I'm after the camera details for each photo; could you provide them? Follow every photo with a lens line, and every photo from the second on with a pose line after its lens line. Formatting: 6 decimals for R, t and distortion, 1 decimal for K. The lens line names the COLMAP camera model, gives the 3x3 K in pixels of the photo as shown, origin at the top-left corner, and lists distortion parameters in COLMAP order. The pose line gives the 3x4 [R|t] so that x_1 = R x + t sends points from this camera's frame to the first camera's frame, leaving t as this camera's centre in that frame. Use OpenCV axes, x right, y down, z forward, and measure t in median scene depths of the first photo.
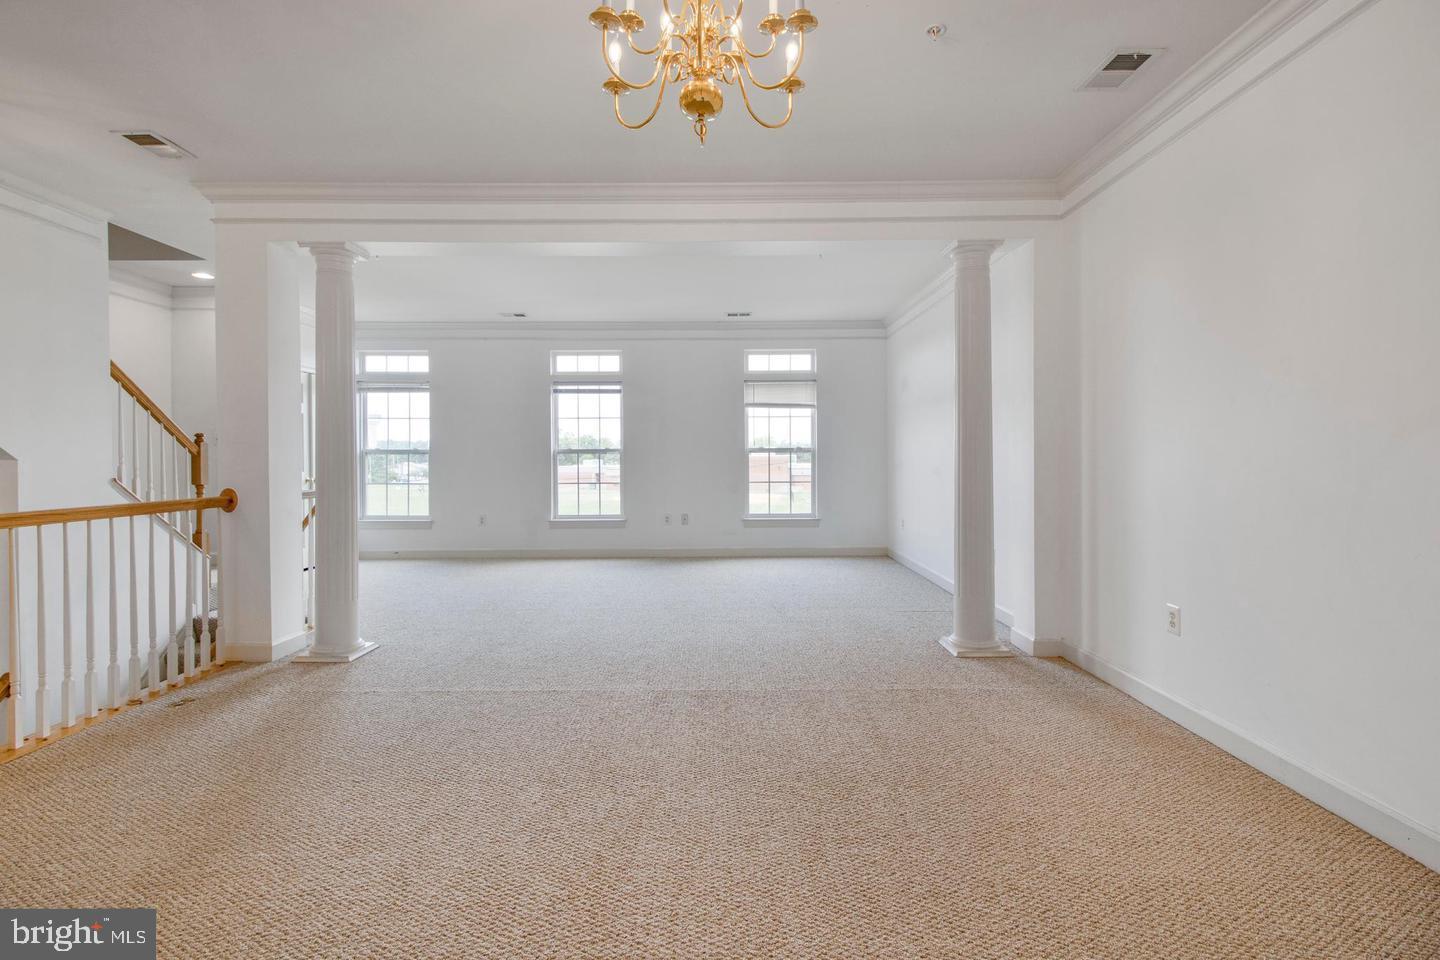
lens RADIAL K [[673.4, 0, 715.5], [0, 673.4, 449.1], [0, 0, 1]] dist [0.002080, 0.000153]
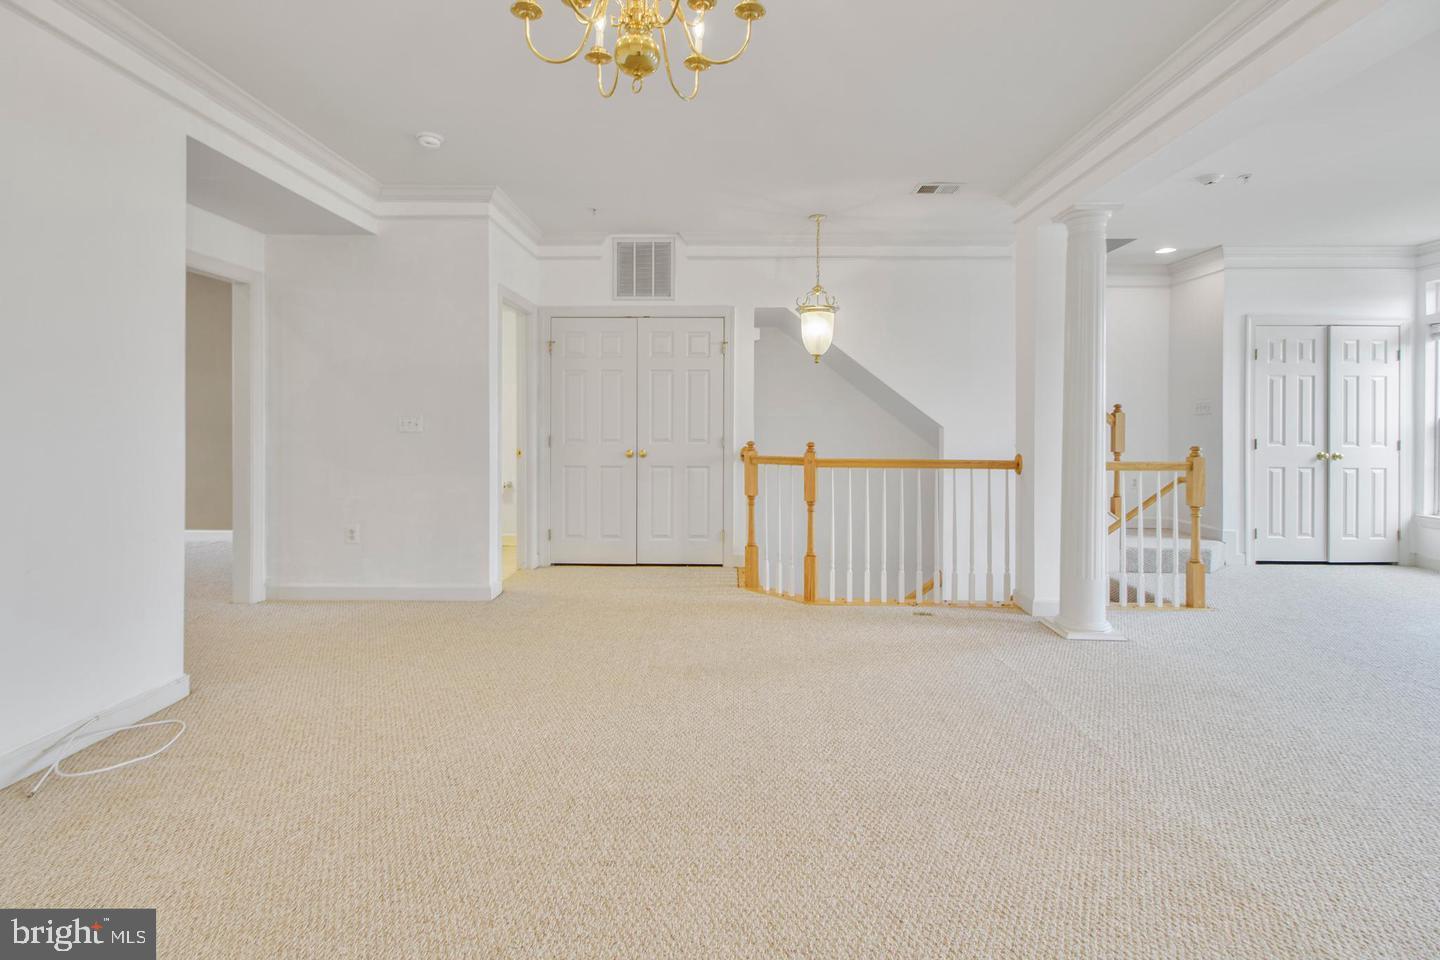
lens RADIAL K [[670.5, 0, 722.5], [0, 670.5, 427.6], [0, 0, 1]] dist [0.001668, 0.000131]
pose [[-0.000148, 0.012338, -0.999924, 0.419946], [0.005866, 0.999907, 0.012336, -0.004793], [0.999983, -0.005864, -0.000220, 0.498724]]
